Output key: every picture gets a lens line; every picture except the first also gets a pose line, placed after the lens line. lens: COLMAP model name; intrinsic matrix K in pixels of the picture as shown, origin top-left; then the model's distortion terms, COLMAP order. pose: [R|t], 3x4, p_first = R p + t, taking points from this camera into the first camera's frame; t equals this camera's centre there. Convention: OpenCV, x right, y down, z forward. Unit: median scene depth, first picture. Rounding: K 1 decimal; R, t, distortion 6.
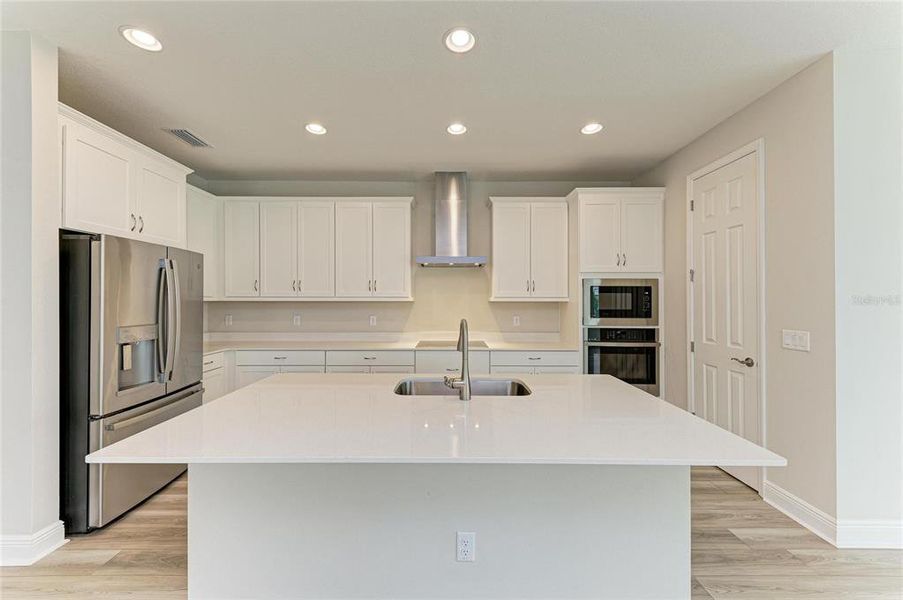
lens RADIAL K [[341.6, 0, 454.9], [0, 341.6, 301.4], [0, 0, 1]] dist [0.012481, -0.000137]
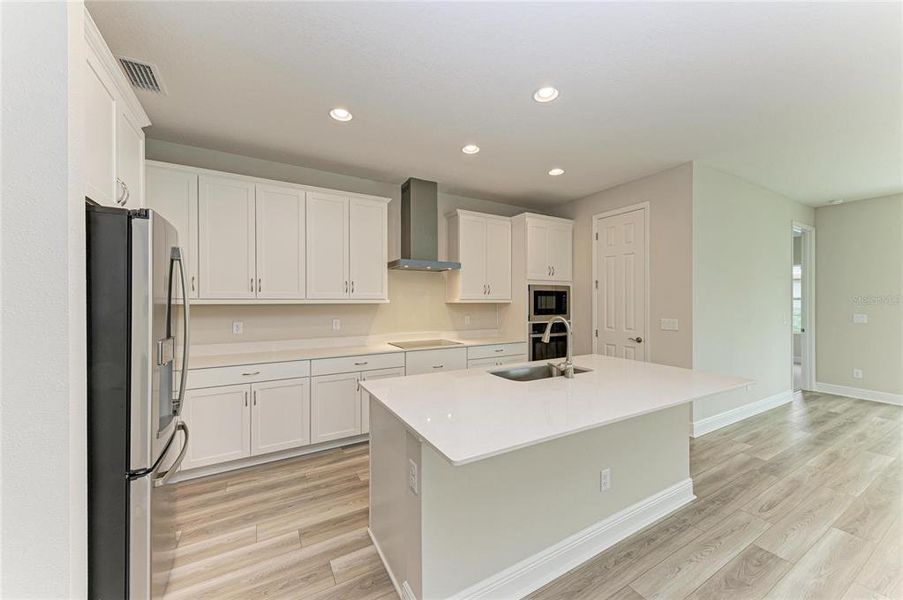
lens RADIAL K [[341.6, 0, 454.9], [0, 341.6, 301.4], [0, 0, 1]] dist [0.012481, -0.000137]
pose [[0.863449, -0.003744, 0.504423, -0.499302], [0.006017, 0.999978, -0.002877, -0.002044], [-0.504401, 0.005520, 0.863452, 0.045565]]
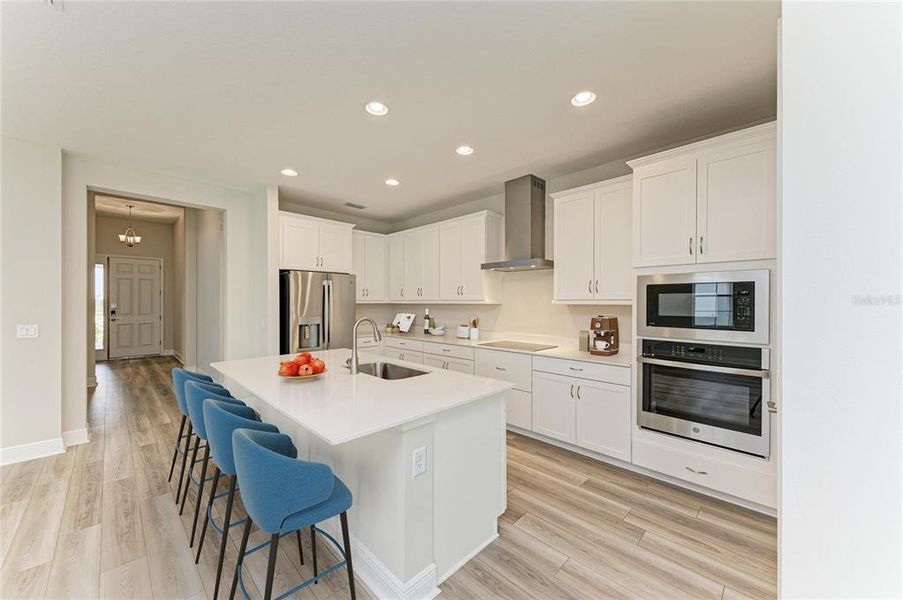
lens RADIAL K [[341.6, 0, 454.9], [0, 341.6, 301.4], [0, 0, 1]] dist [0.012481, -0.000137]
pose [[0.705075, -0.002931, -0.709126, 0.636145], [-0.003997, 0.999959, -0.008107, 0.000807], [0.709121, 0.008551, 0.705035, 0.154605]]
